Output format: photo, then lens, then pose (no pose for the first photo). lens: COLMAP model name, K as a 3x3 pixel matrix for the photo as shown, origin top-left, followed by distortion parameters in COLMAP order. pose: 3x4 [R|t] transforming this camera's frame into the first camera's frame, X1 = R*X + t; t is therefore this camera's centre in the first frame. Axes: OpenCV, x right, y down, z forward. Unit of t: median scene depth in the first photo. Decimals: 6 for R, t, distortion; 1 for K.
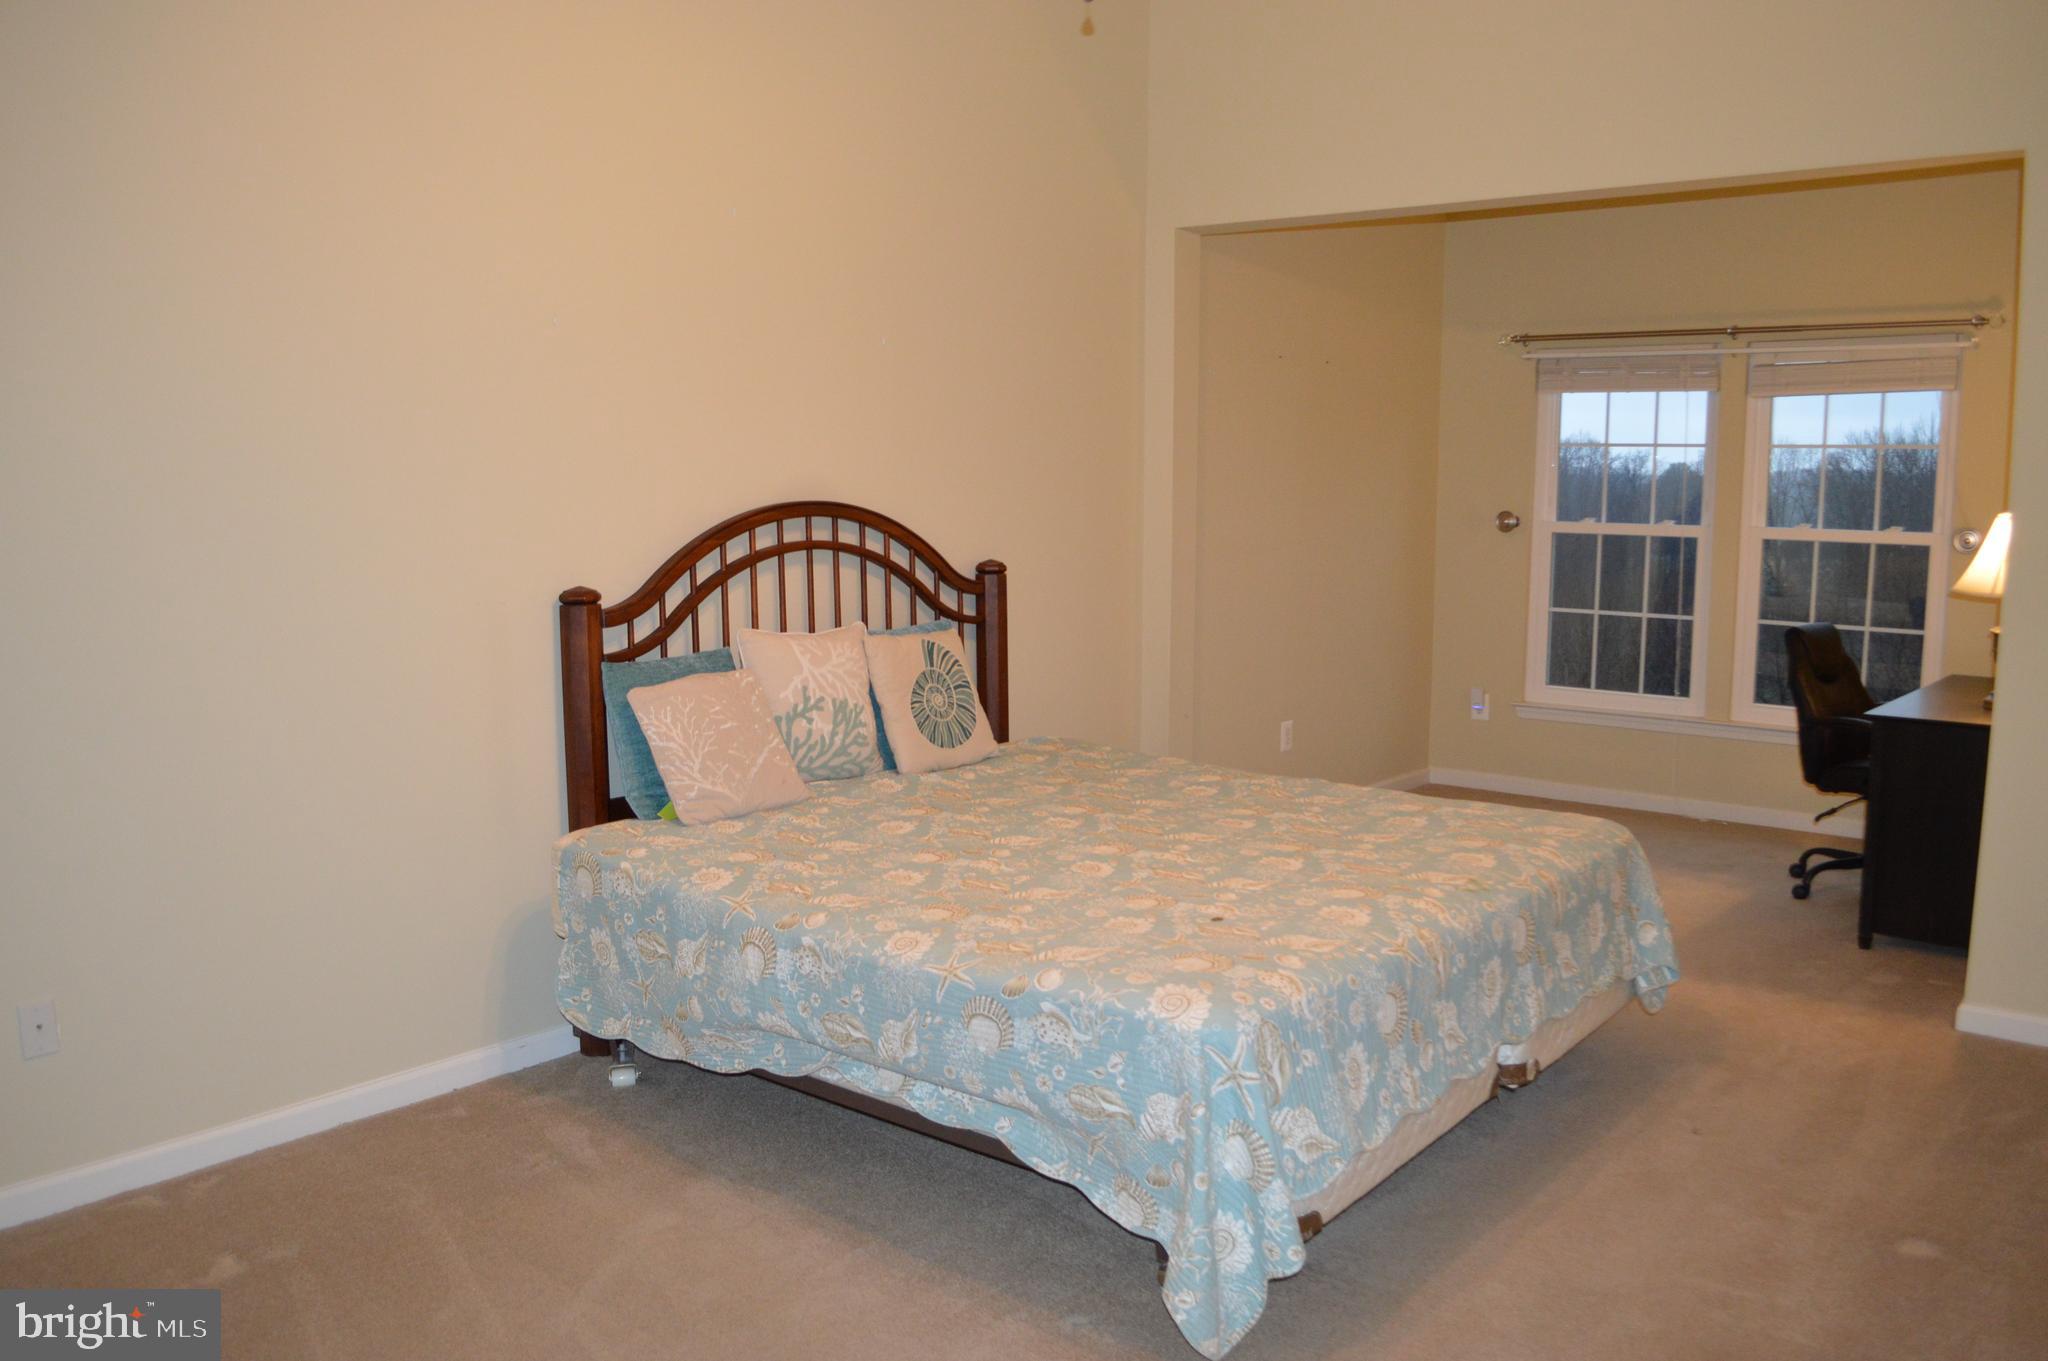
lens RADIAL K [[1634.5, 0, 1060.3], [0, 1634.5, 679.4], [0, 0, 1]] dist [-0.086877, 0.016898]
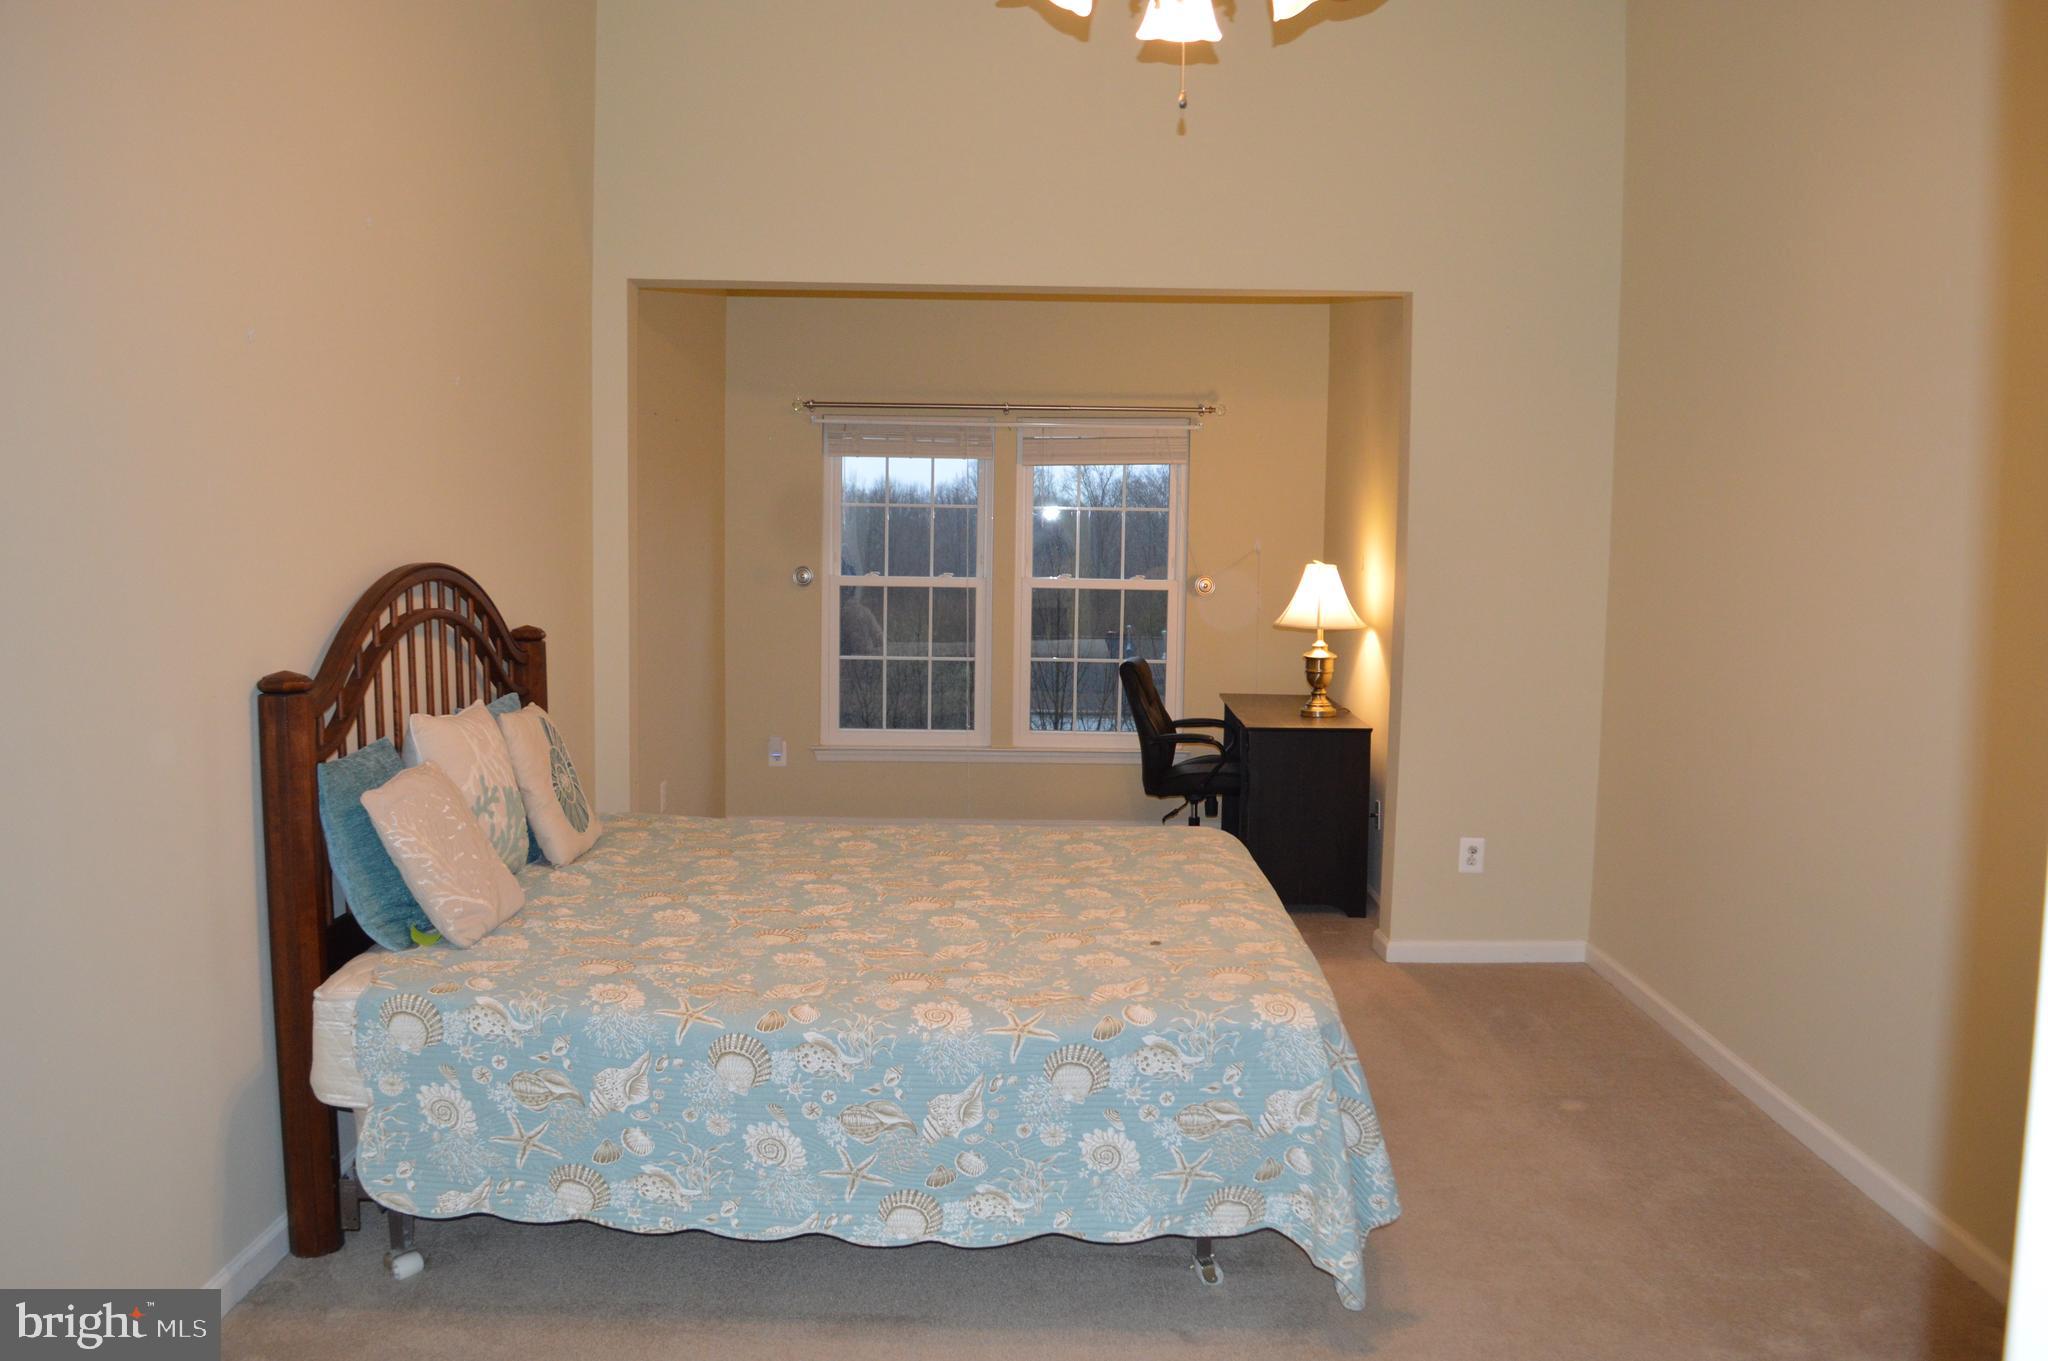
lens RADIAL K [[1634.5, 0, 1060.3], [0, 1634.5, 679.4], [0, 0, 1]] dist [-0.086877, 0.016898]
pose [[0.766198, -0.049563, 0.640690, -0.509106], [0.069773, 0.997543, -0.006272, -0.021794], [-0.638805, 0.049509, 0.767774, 0.149236]]
